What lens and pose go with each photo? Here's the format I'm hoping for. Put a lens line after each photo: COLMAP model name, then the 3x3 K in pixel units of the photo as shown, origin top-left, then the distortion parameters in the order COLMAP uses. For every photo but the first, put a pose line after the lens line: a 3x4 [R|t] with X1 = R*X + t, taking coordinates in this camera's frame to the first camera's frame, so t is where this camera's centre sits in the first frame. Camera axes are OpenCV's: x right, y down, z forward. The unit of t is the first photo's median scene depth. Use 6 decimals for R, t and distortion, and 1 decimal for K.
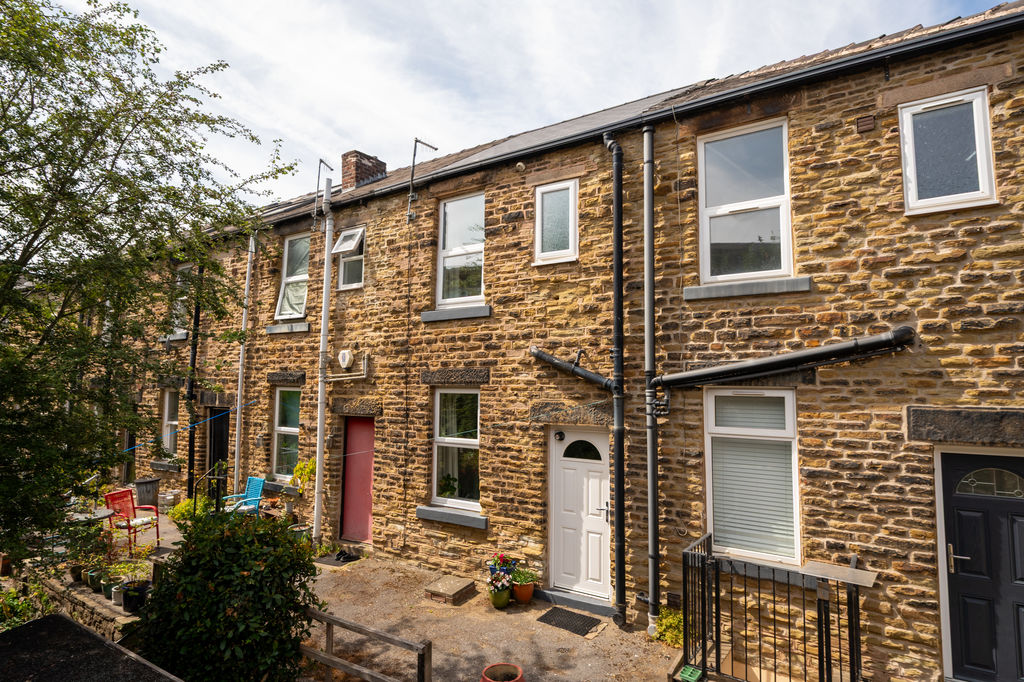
lens RADIAL K [[566.8, 0, 512.0], [0, 566.8, 341.0], [0, 0, 1]] dist [-0.002771, -0.000516]
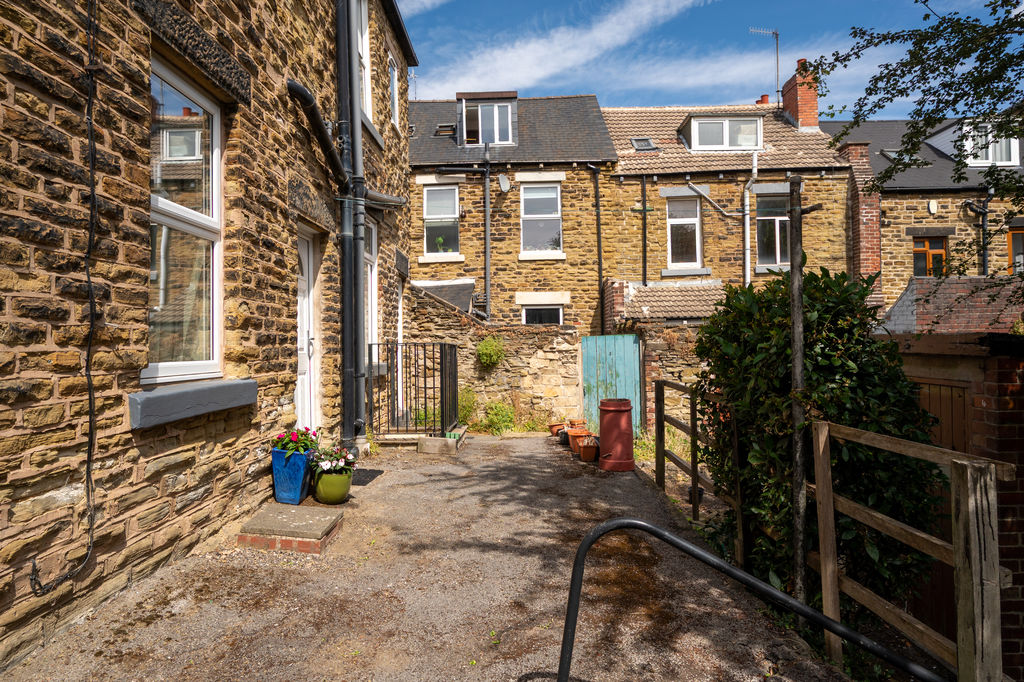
lens RADIAL K [[630.3, 0, 512.0], [0, 630.3, 341.0], [0, 0, 1]] dist [0.003624, 0.001633]
pose [[-0.538737, 0.002070, 0.842472, -0.562985], [-0.063035, 0.997095, -0.042759, 0.258991], [-0.840113, -0.076141, -0.537041, 0.997494]]
